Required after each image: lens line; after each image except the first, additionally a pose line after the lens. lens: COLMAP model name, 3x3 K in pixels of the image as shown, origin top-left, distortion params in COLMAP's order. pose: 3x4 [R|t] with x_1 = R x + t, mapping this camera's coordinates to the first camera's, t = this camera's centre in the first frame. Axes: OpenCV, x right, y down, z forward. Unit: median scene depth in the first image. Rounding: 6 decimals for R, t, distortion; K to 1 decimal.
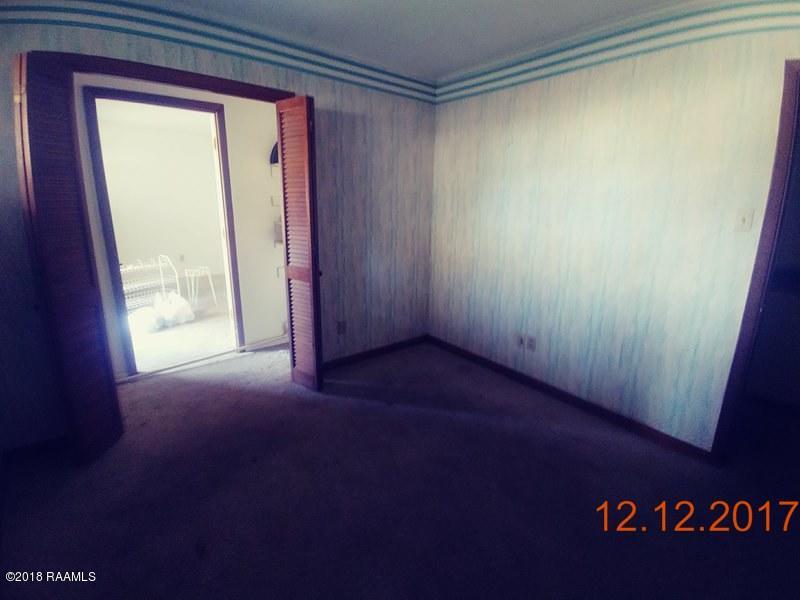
lens RADIAL K [[383.6, 0, 400.0], [0, 383.6, 300.0], [0, 0, 1]] dist [-0.003076, -0.000492]
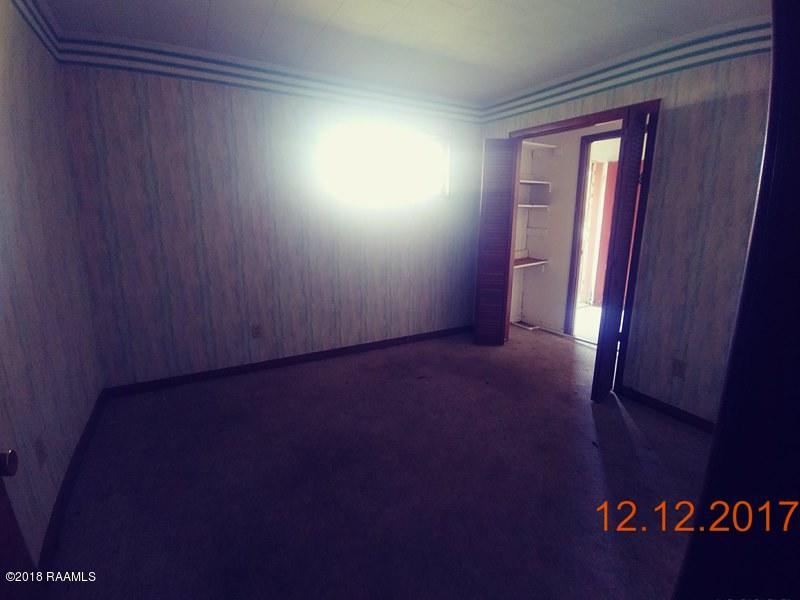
lens RADIAL K [[383.6, 0, 400.0], [0, 383.6, 300.0], [0, 0, 1]] dist [-0.003076, -0.000492]
pose [[-0.185124, 0.213738, -0.959190, 0.891013], [-0.255413, 0.932053, 0.256986, -0.153196], [0.948943, 0.292564, -0.117954, 0.653176]]
